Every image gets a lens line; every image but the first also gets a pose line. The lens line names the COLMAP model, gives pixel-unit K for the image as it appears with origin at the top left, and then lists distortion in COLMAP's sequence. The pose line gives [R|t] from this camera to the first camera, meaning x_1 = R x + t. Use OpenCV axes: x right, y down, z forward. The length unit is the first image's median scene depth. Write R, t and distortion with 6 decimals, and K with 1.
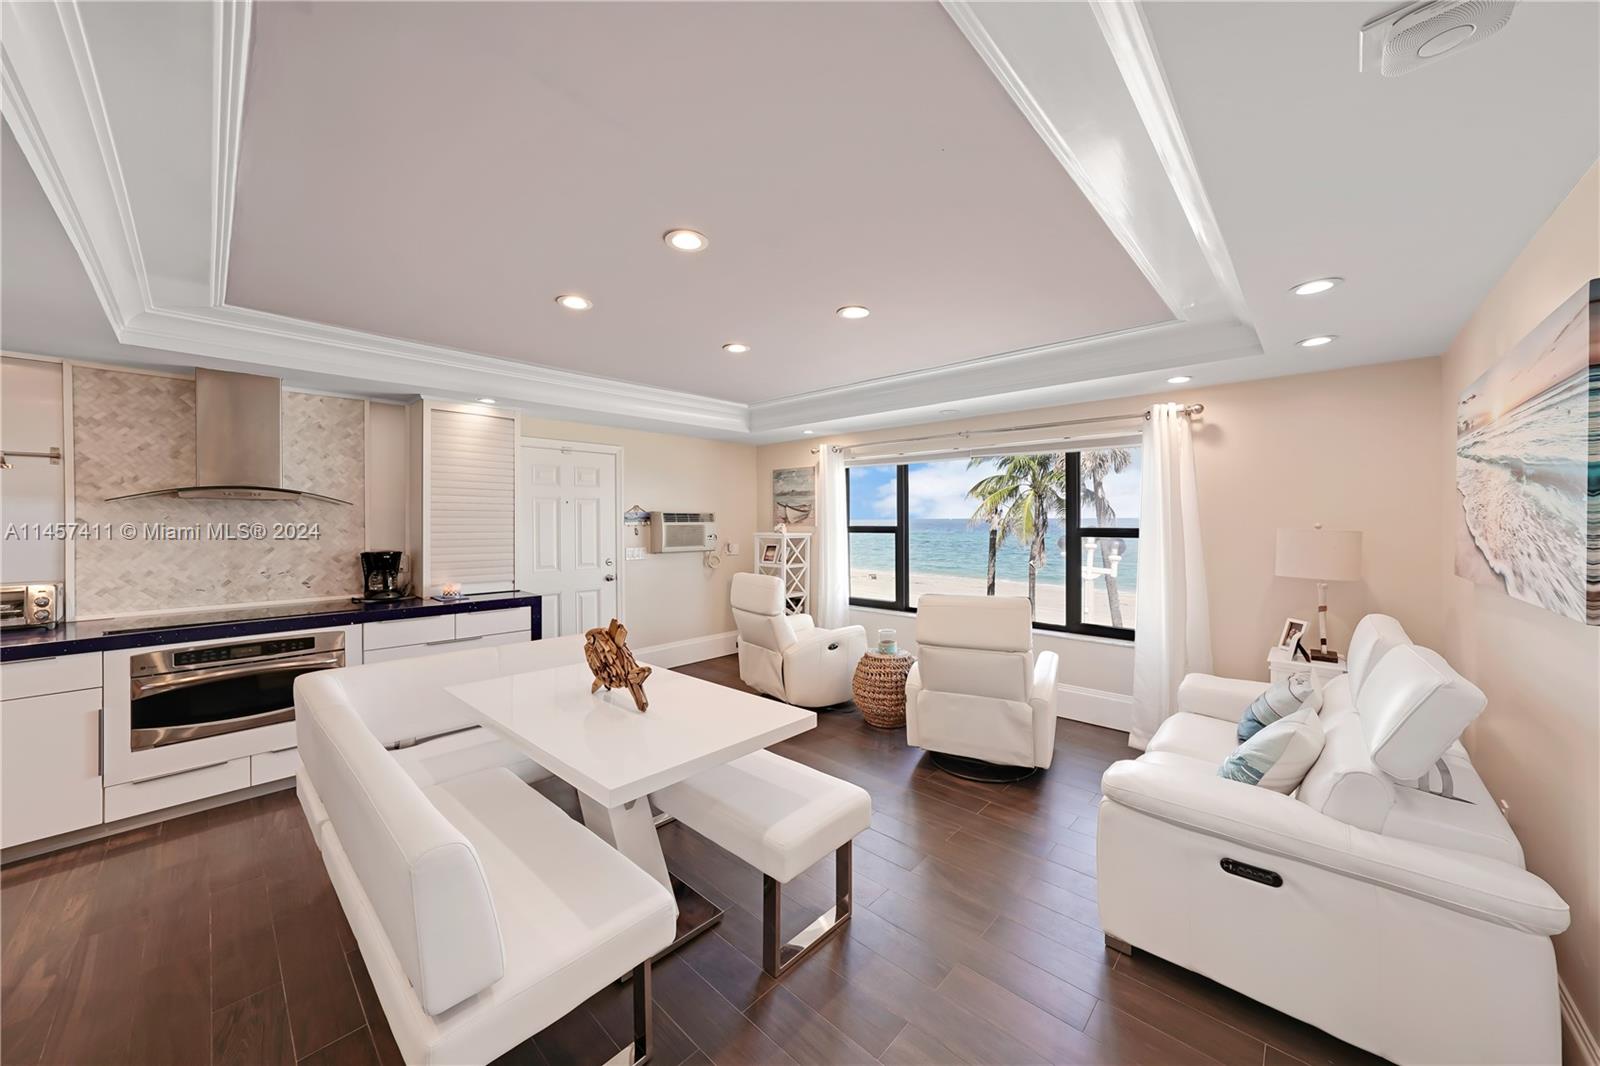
lens RADIAL K [[583.3, 0, 799.5], [0, 583.3, 525.5], [0, 0, 1]] dist [-0.007067, -0.000156]
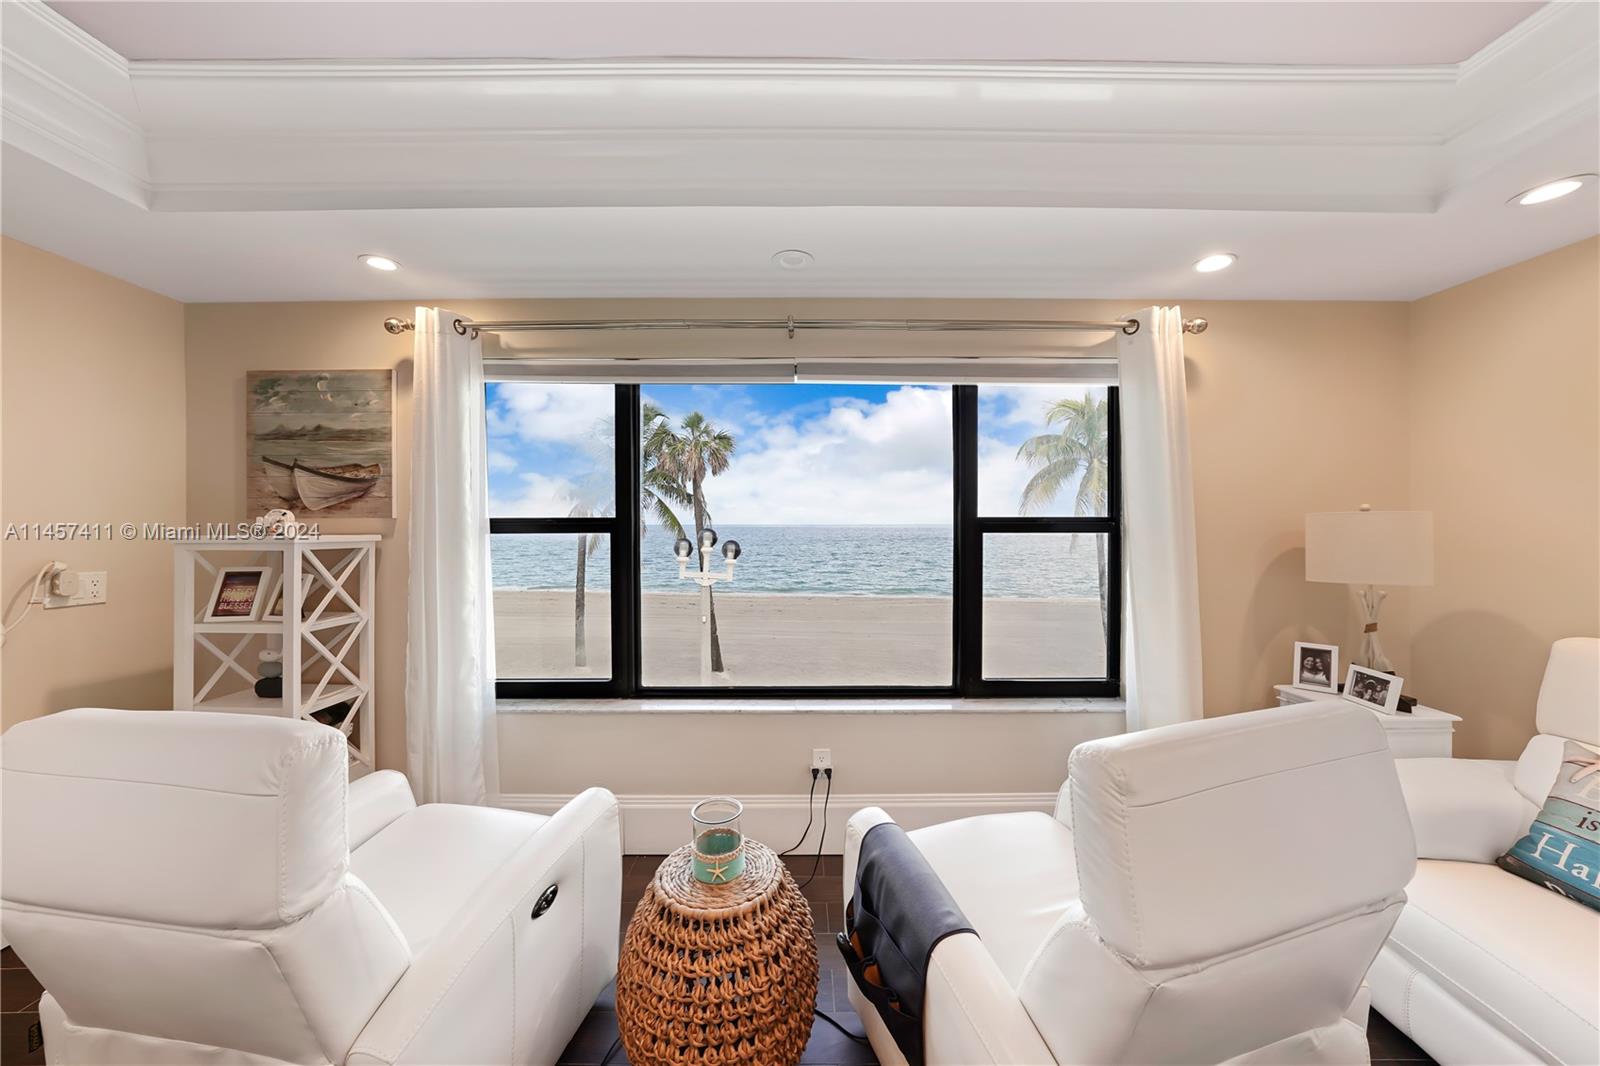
lens RADIAL K [[583.3, 0, 799.1], [0, 583.3, 524.6], [0, 0, 1]] dist [-0.007067, -0.000156]
pose [[0.745153, 0.000404, 0.666894, -0.031623], [0.007610, 0.999930, -0.009109, 0.011850], [-0.666850, 0.011862, 0.745097, 0.515414]]
